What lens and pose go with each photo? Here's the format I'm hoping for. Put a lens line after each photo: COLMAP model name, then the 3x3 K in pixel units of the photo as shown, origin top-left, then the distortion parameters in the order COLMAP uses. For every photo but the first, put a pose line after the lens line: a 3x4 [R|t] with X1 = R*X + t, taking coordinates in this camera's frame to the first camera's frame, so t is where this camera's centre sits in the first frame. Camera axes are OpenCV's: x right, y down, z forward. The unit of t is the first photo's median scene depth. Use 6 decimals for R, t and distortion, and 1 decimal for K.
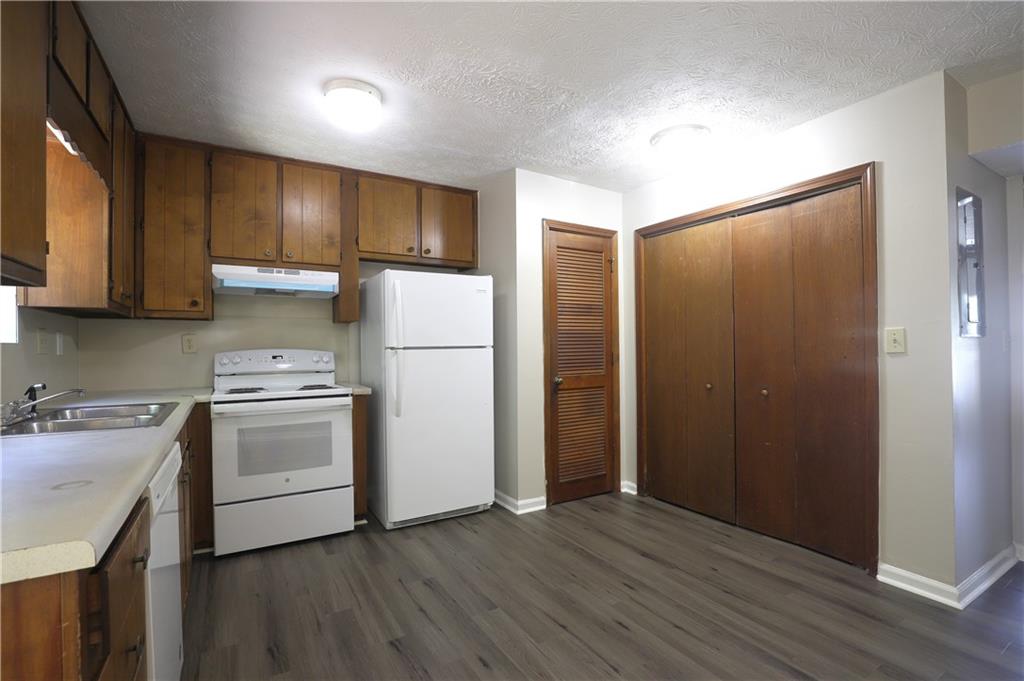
lens RADIAL K [[470.0, 0, 514.3], [0, 470.0, 343.1], [0, 0, 1]] dist [-0.031145, 0.004857]
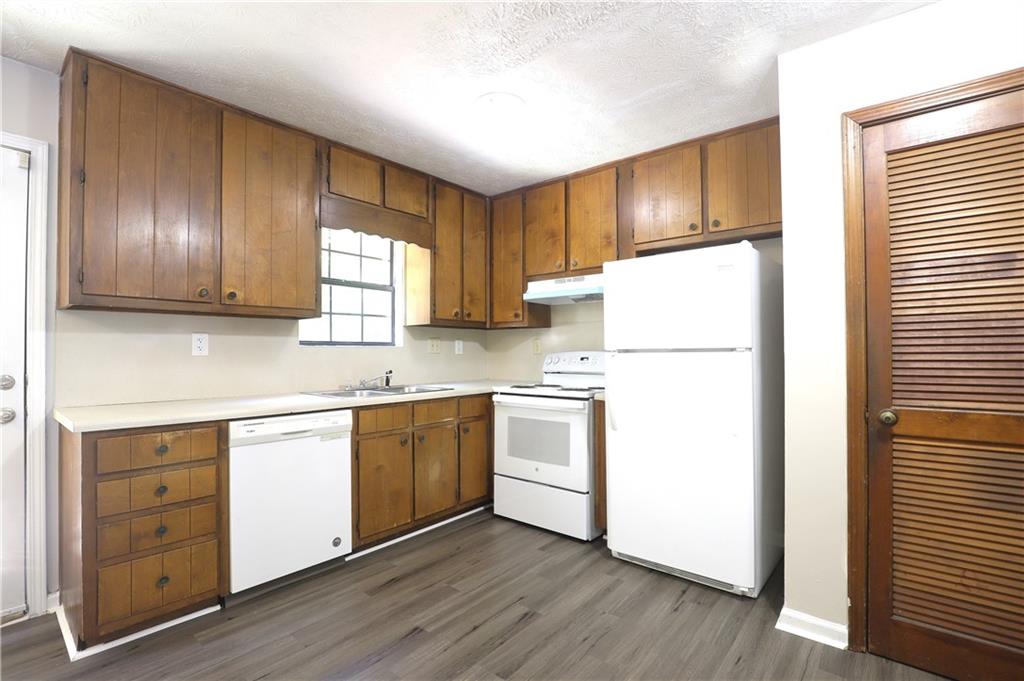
lens RADIAL K [[470.0, 0, 517.2], [0, 470.0, 344.0], [0, 0, 1]] dist [-0.031145, 0.004857]
pose [[0.329086, -0.008982, -0.944257, 0.497203], [0.006374, 0.999953, -0.007290, 0.002944], [0.944278, -0.003620, 0.329128, 0.528146]]
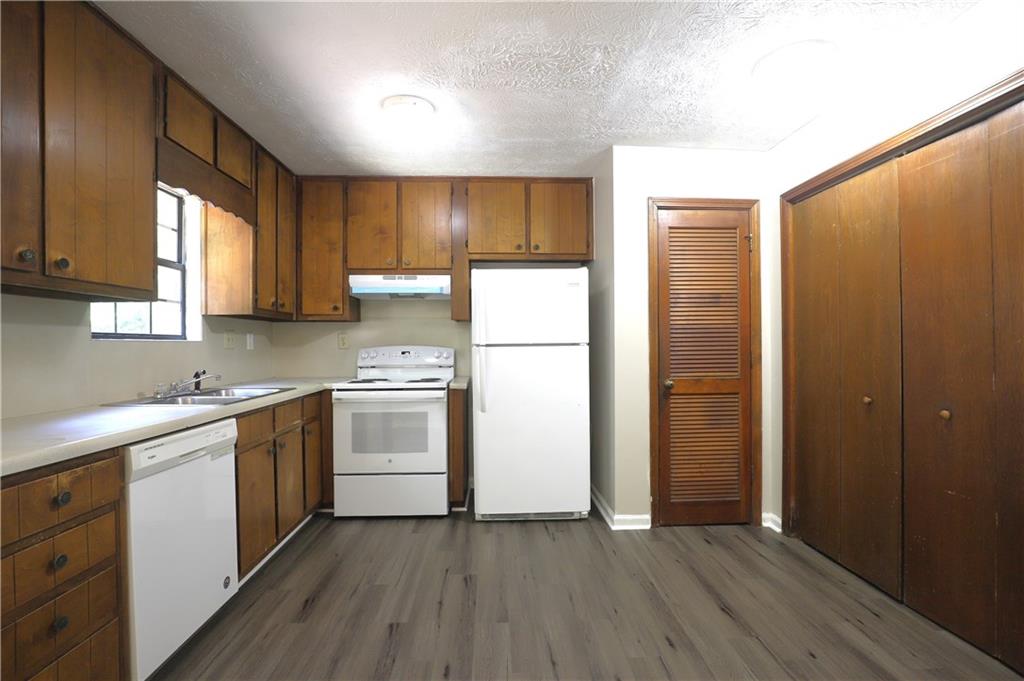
lens RADIAL K [[470.0, 0, 514.7], [0, 470.0, 342.9], [0, 0, 1]] dist [-0.031145, 0.004857]
pose [[0.877481, 0.001001, -0.479610, 0.294849], [0.002240, 0.999978, 0.006185, -0.000560], [0.479606, -0.006501, 0.877460, 0.129133]]
